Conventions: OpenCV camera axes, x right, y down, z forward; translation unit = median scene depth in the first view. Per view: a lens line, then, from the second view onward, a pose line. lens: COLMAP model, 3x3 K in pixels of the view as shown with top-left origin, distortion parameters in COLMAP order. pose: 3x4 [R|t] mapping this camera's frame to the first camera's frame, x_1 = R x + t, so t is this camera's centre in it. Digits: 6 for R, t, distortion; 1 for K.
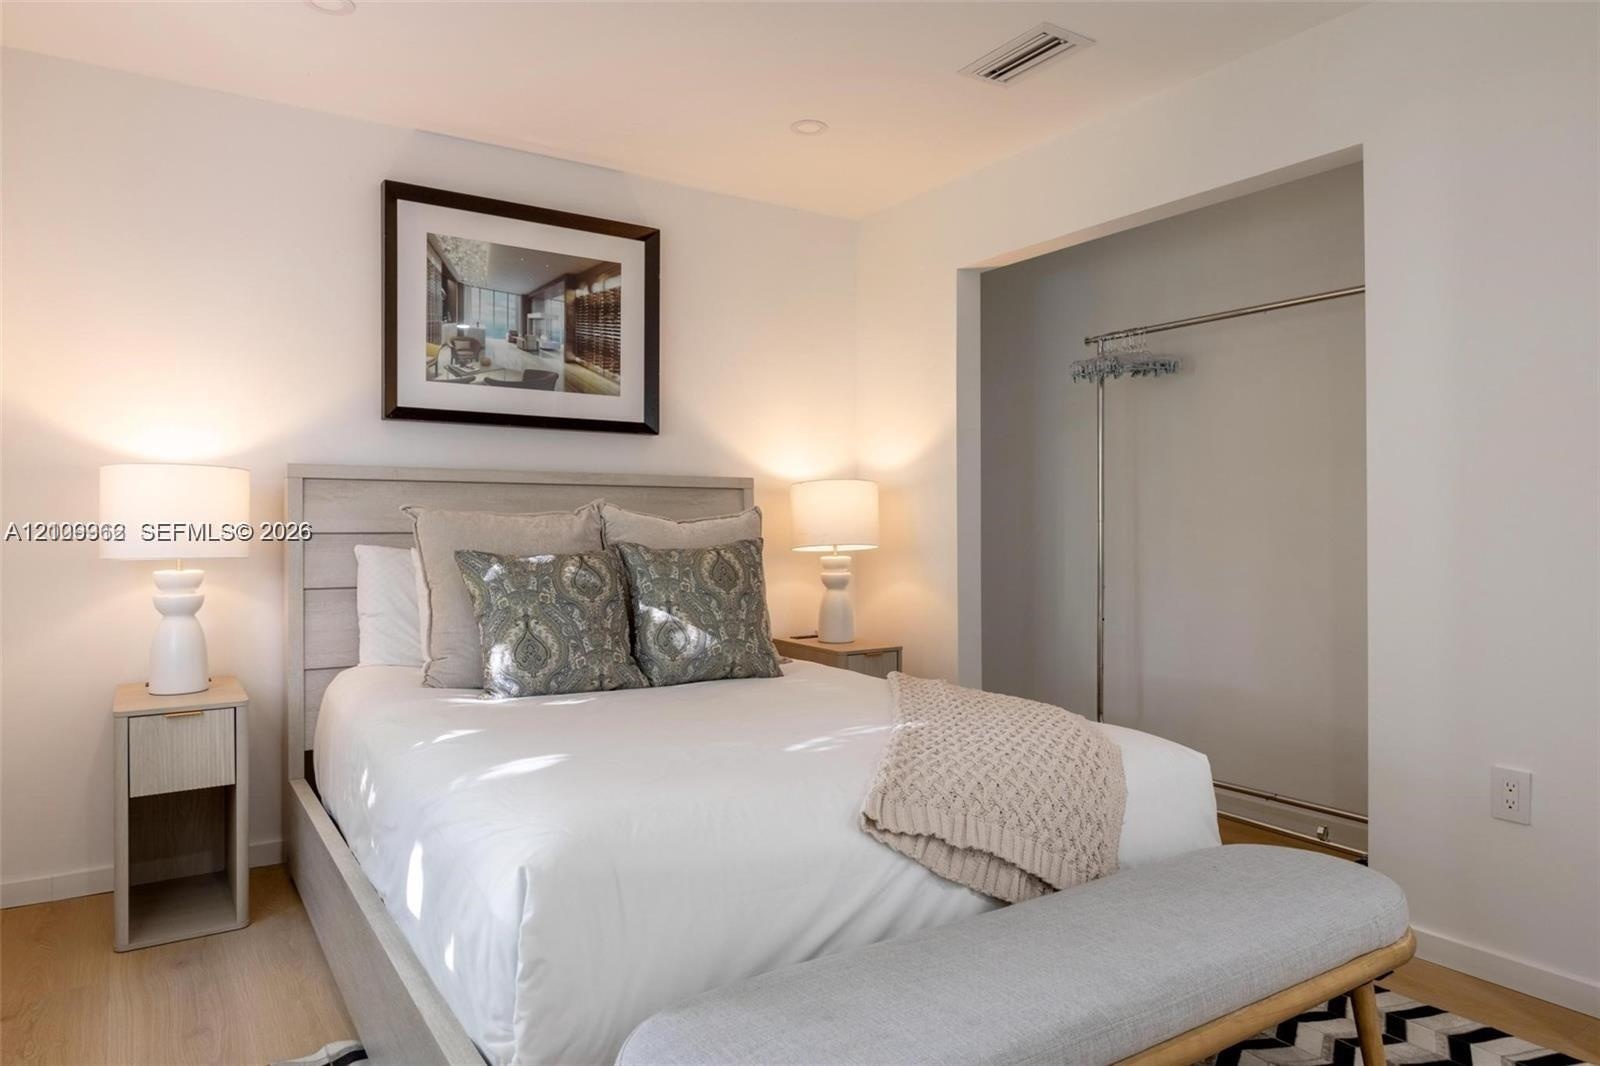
lens RADIAL K [[1006.3, 0, 801.1], [0, 1006.3, 533.3], [0, 0, 1]] dist [-0.003159, -0.001700]
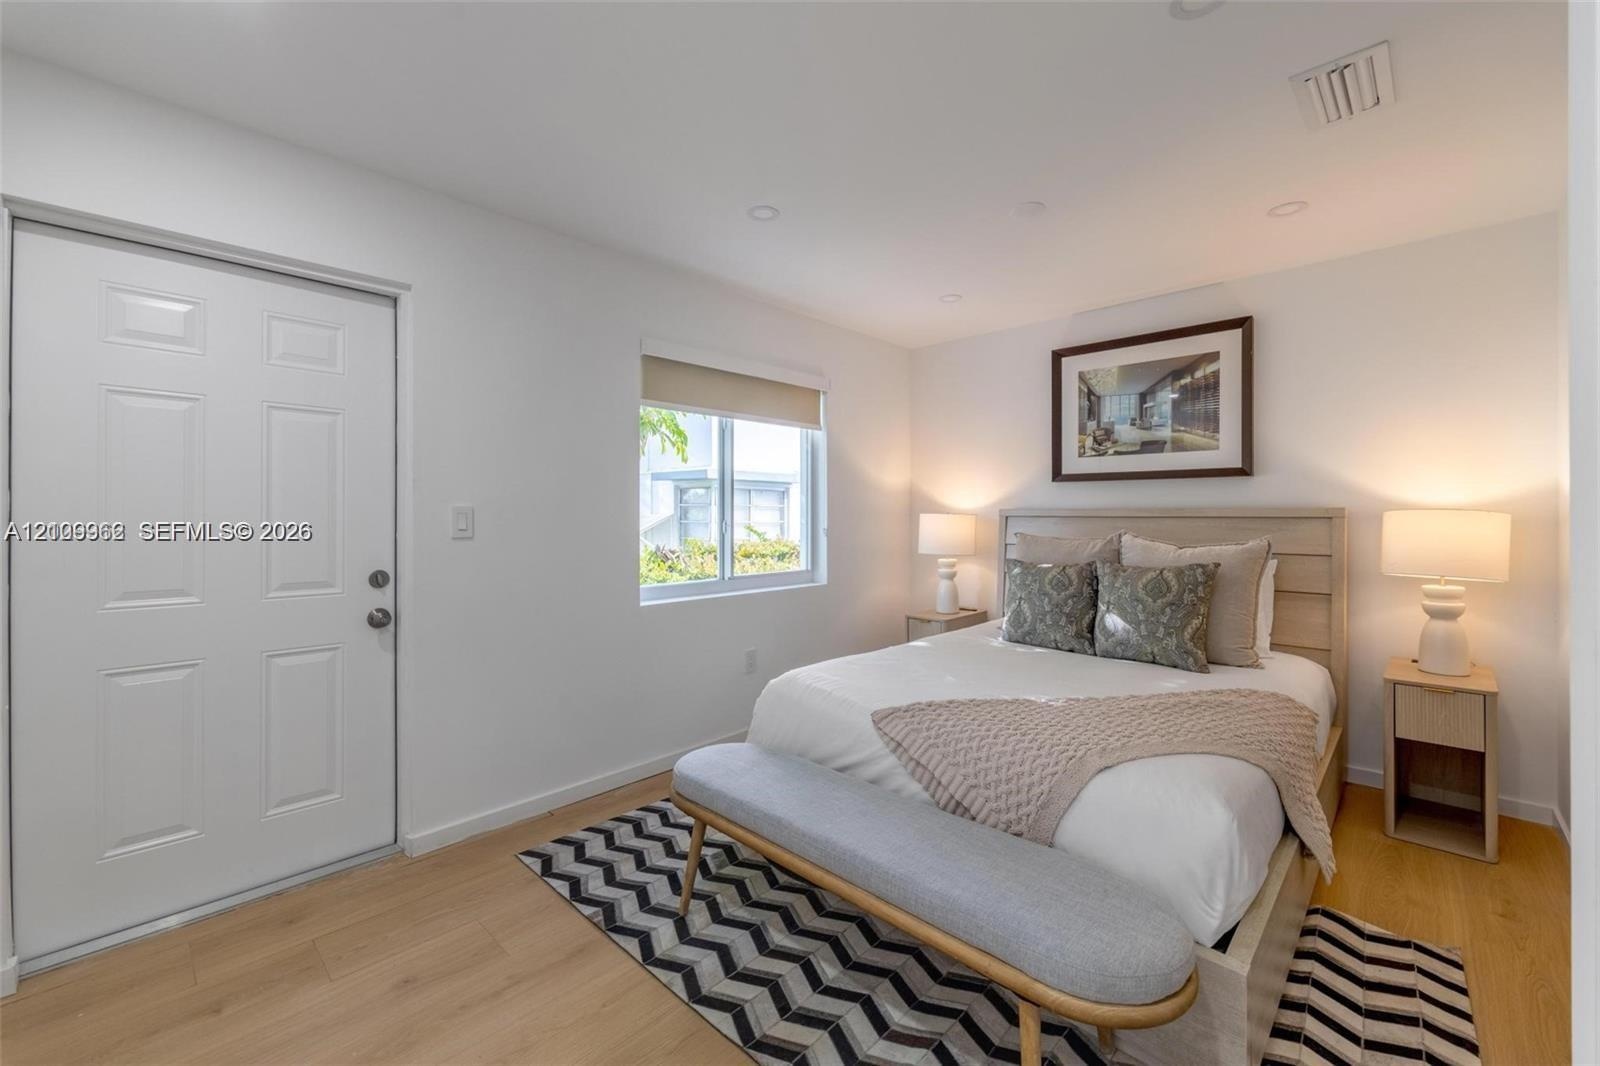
lens RADIAL K [[649.8, 0, 801.6], [0, 649.8, 518.4], [0, 0, 1]] dist [-0.001422, -0.000206]
pose [[0.213084, 0.005670, -0.977017, 0.588377], [-0.008082, 0.999959, 0.004040, -0.046073], [0.977000, 0.007036, 0.213121, 0.287362]]
